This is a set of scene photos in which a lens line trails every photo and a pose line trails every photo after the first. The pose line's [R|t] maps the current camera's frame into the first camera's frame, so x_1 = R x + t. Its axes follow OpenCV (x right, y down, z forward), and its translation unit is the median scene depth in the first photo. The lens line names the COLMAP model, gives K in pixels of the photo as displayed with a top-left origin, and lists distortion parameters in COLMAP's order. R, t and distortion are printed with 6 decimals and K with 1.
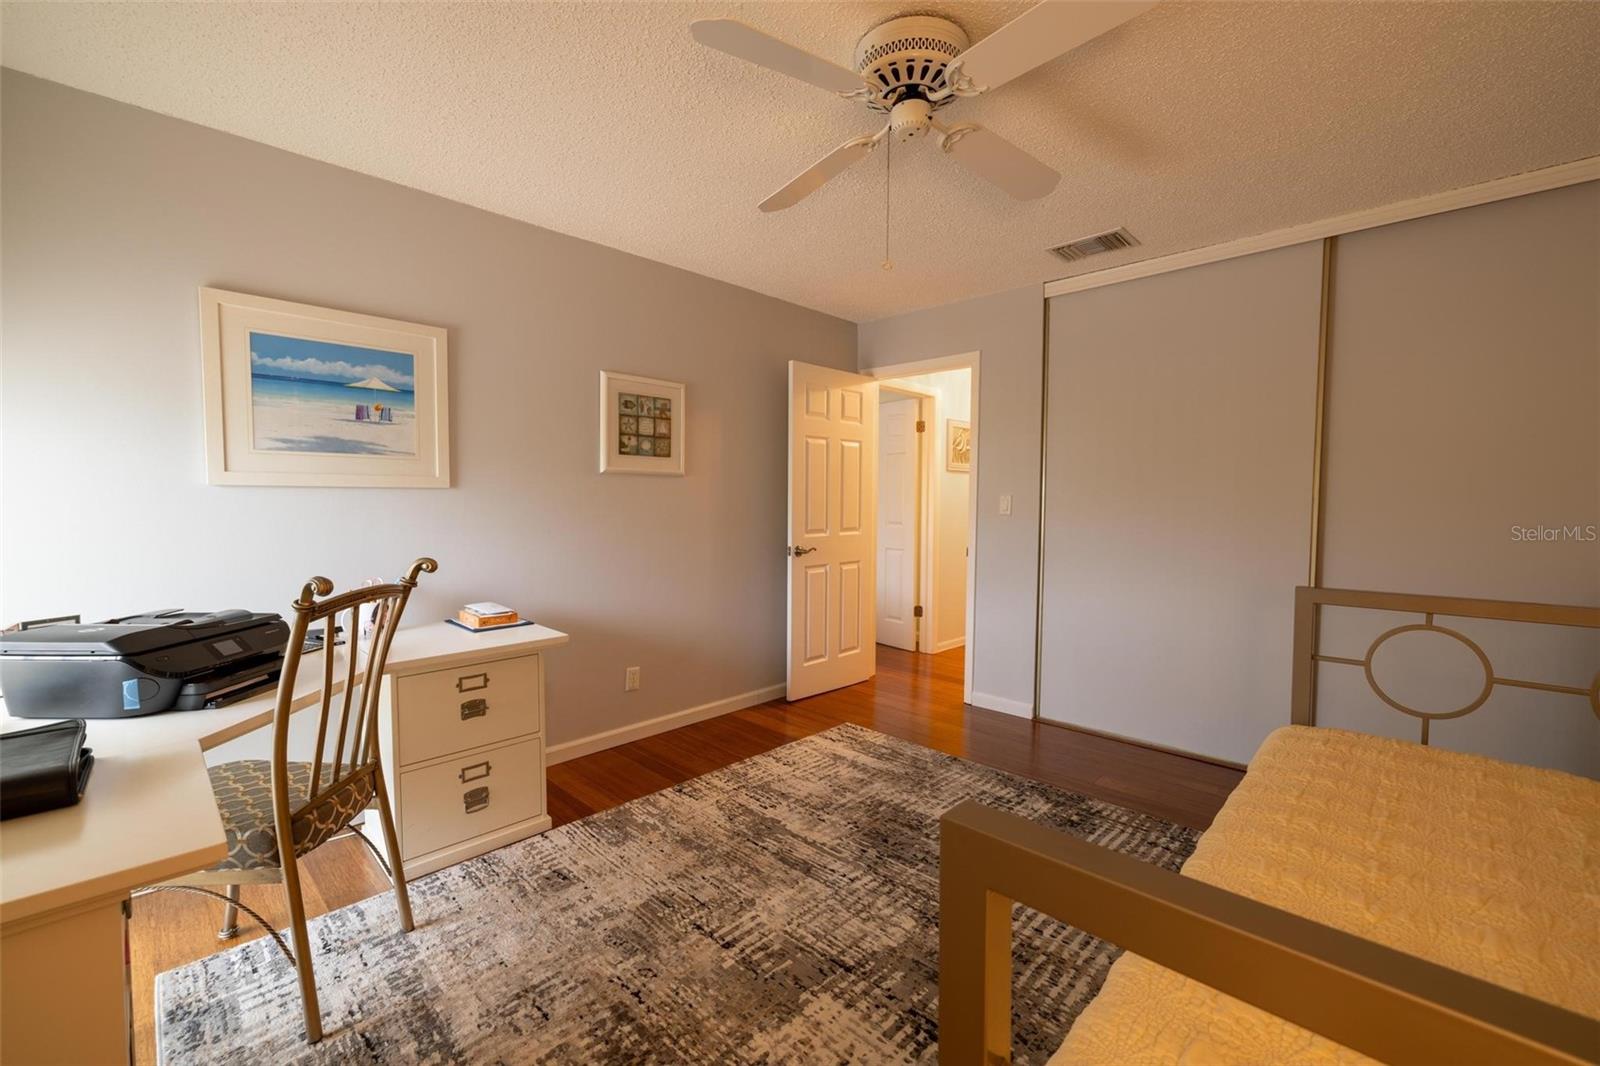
lens RADIAL K [[666.5, 0, 796.8], [0, 666.5, 532.0], [0, 0, 1]] dist [0.002849, 0.000110]
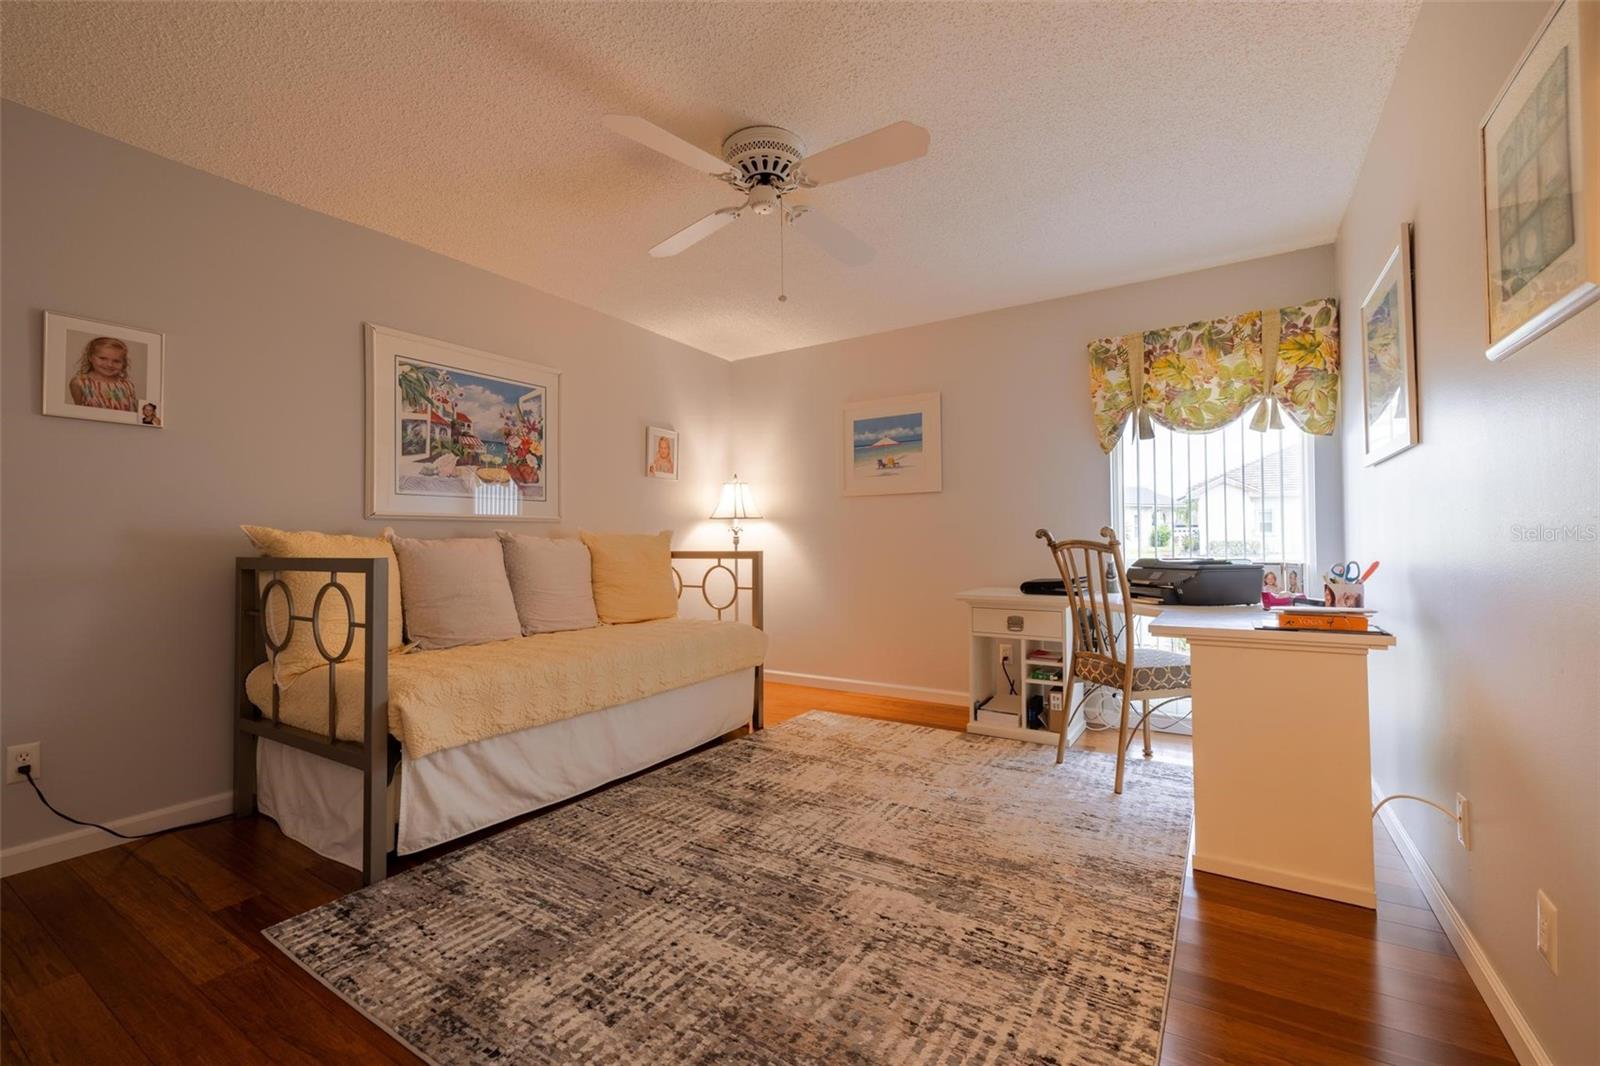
lens RADIAL K [[666.5, 0, 796.8], [0, 666.5, 532.0], [0, 0, 1]] dist [0.002849, 0.000110]
pose [[-0.979151, 0.003011, -0.203112, 0.286489], [-0.003750, 0.999452, 0.032895, 0.006096], [0.203100, 0.032970, -0.978603, 1.760480]]
